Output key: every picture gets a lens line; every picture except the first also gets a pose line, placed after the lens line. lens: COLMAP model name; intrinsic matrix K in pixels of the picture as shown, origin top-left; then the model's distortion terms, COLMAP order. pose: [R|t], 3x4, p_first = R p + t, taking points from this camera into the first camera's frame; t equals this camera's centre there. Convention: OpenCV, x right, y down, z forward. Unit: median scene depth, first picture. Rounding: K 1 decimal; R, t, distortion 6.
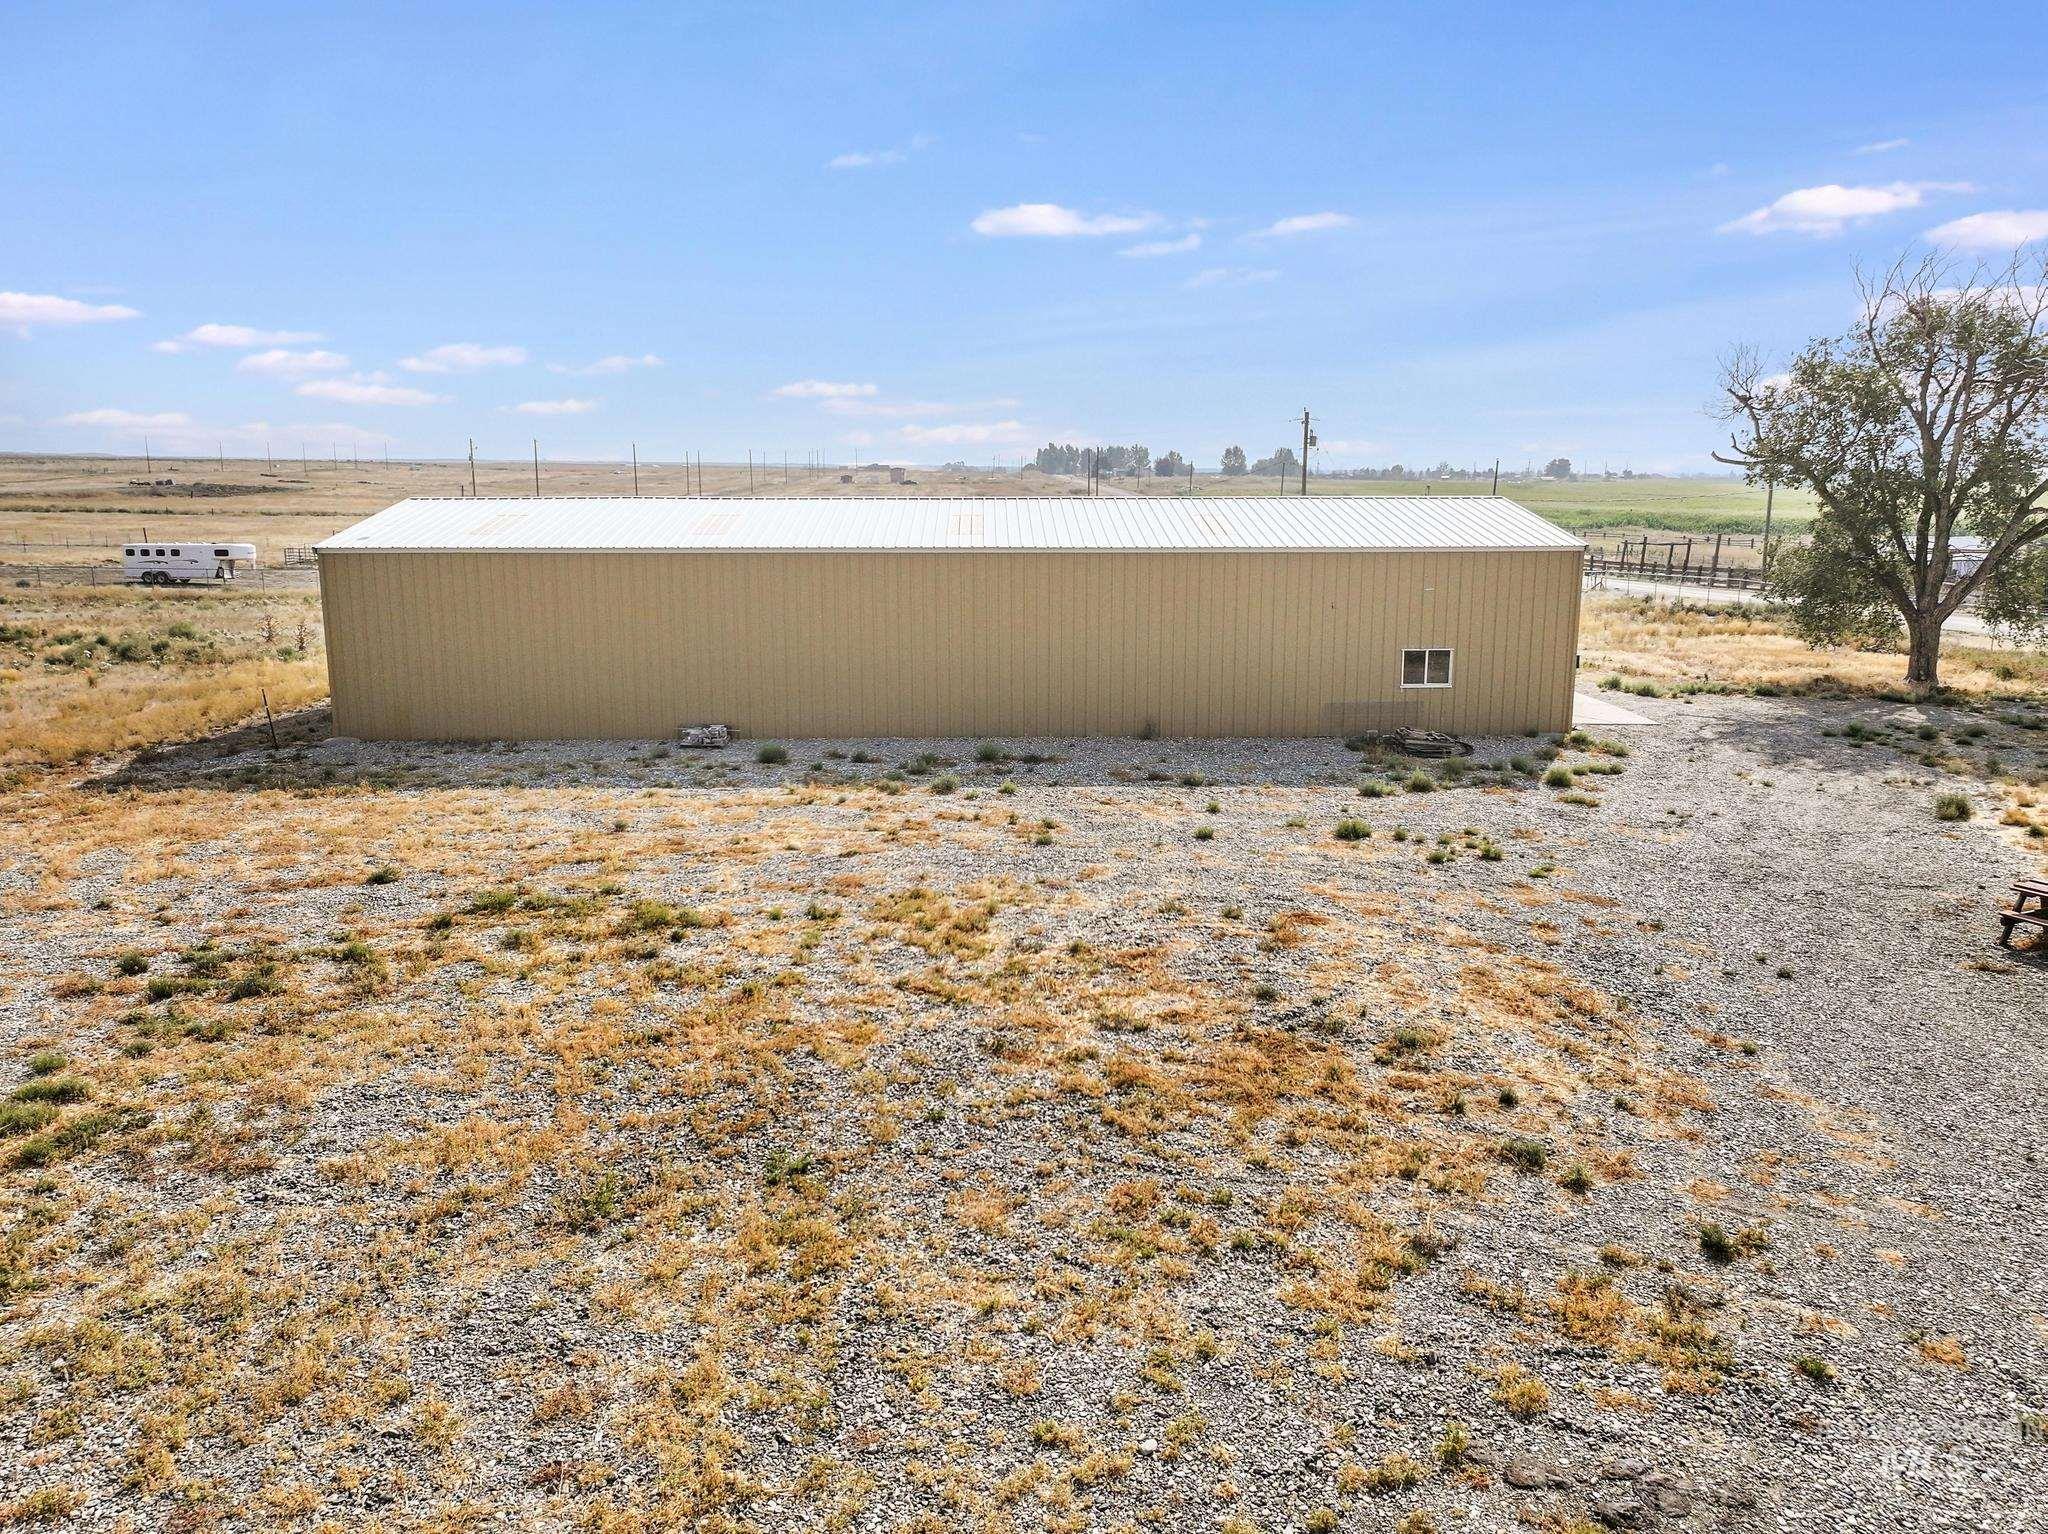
lens RADIAL K [[1429.6, 0, 1024.0], [0, 1429.6, 767.0], [0, 0, 1]] dist [0.007682, 0.005681]
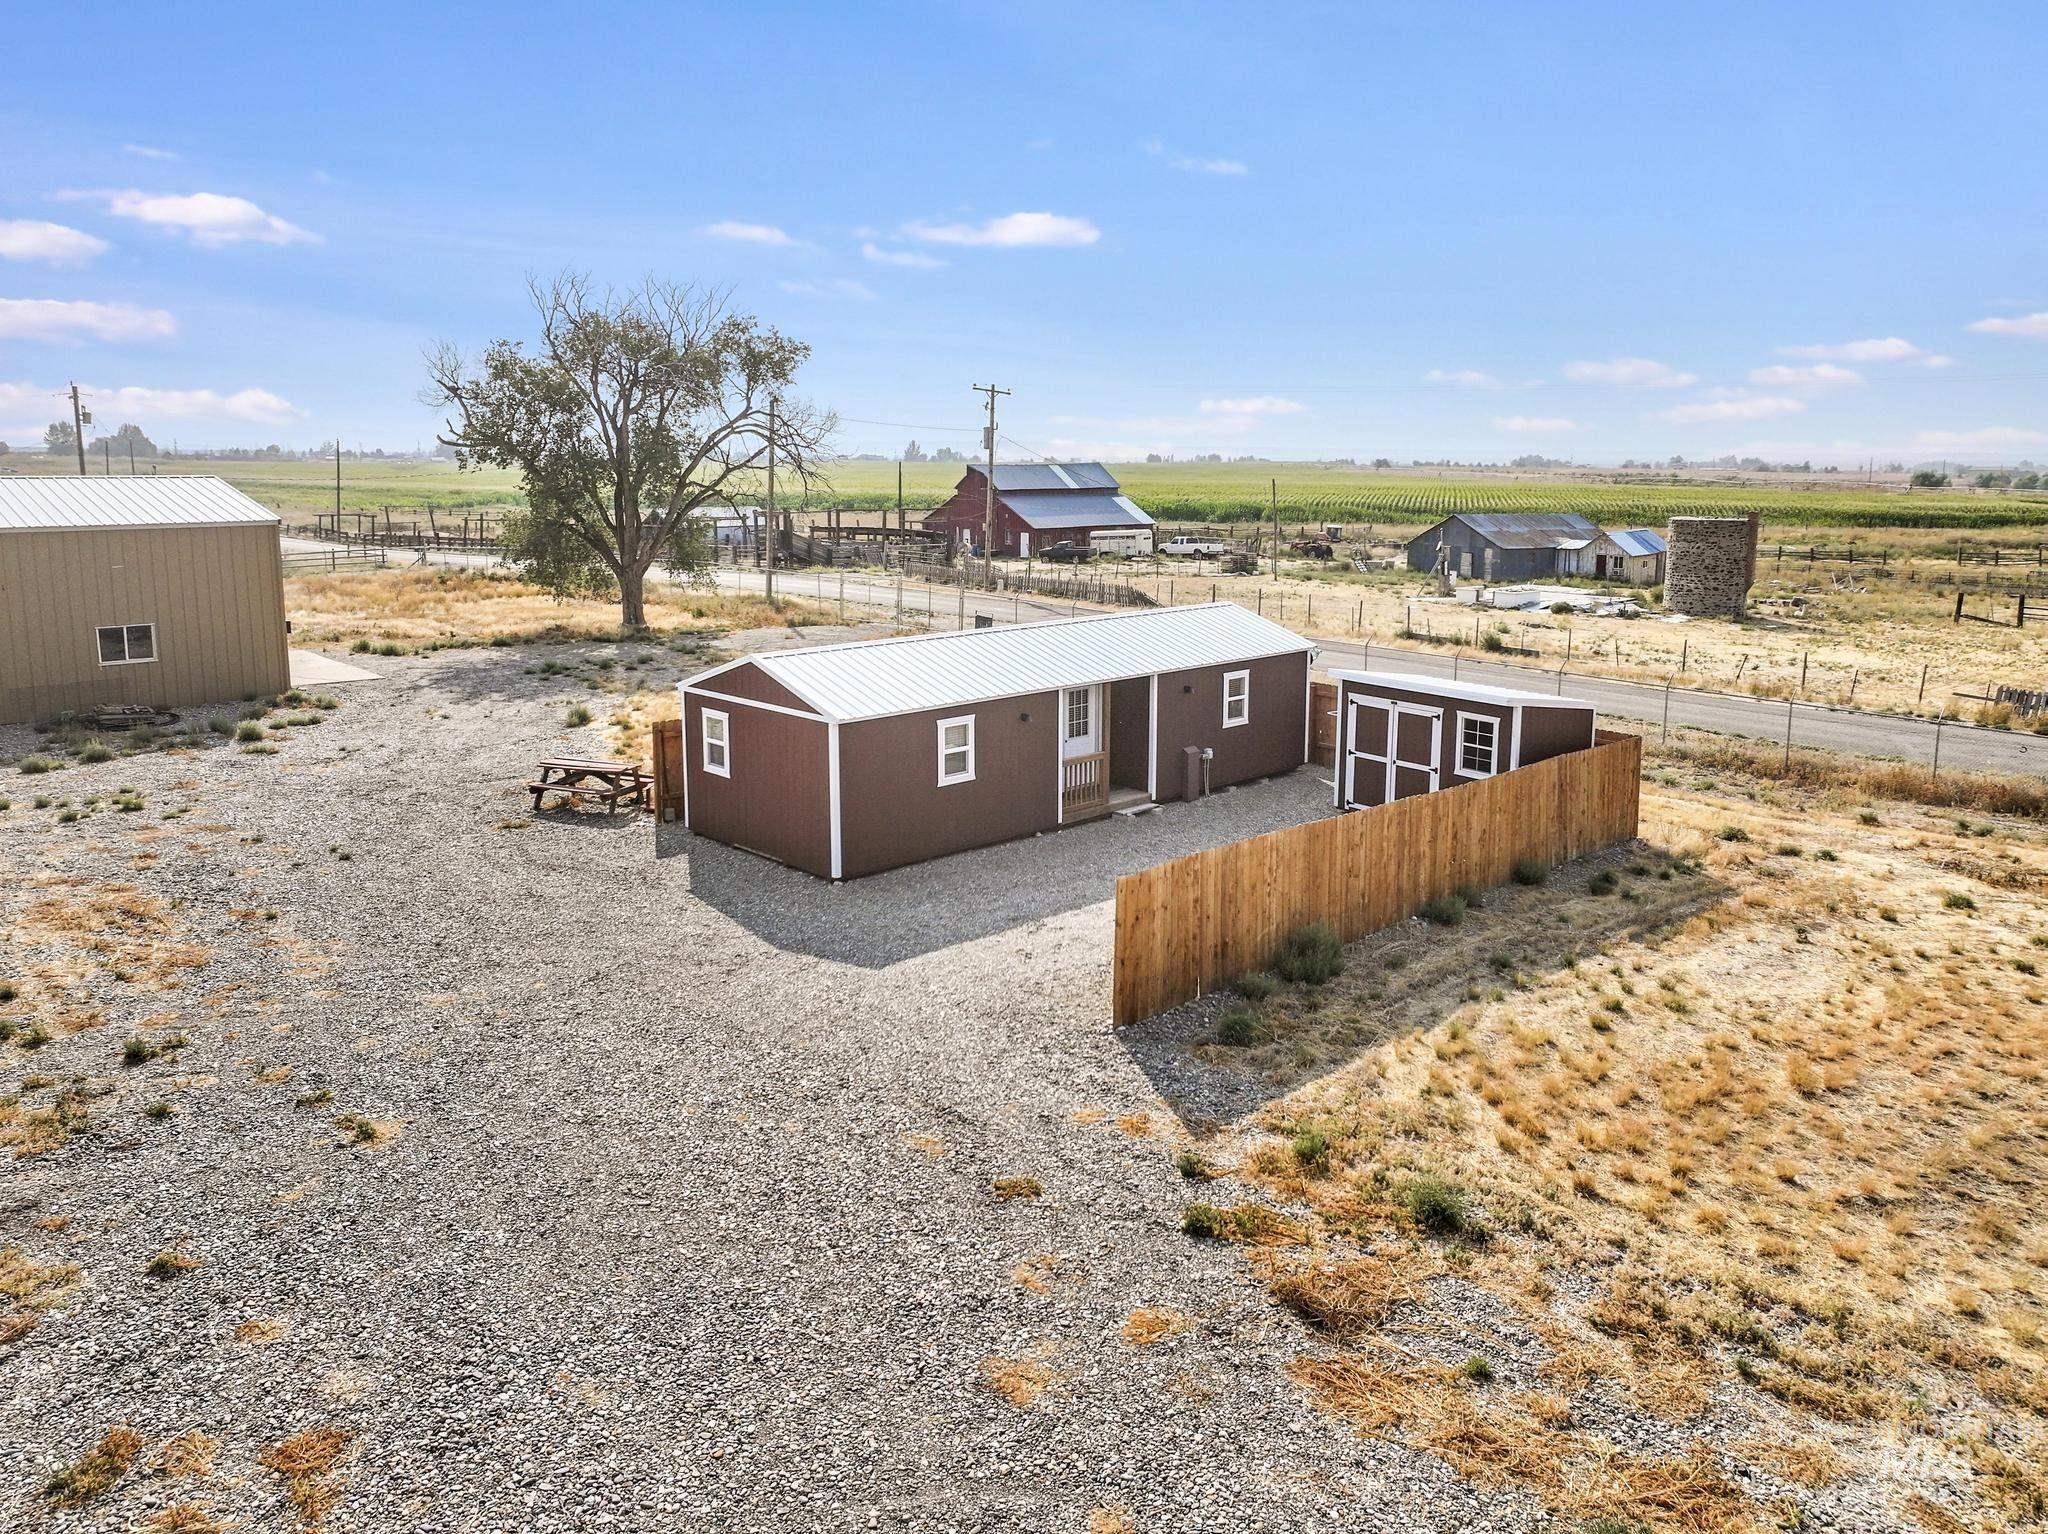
lens RADIAL K [[1455.9, 0, 1020.0], [0, 1455.9, 732.6], [0, 0, 1]] dist [0.025572, -0.002290]
pose [[0.778829, -0.121117, 0.615432, 0.118156], [0.129574, 0.991083, 0.031069, 0.040075], [-0.613707, 0.055547, 0.787578, -0.196990]]
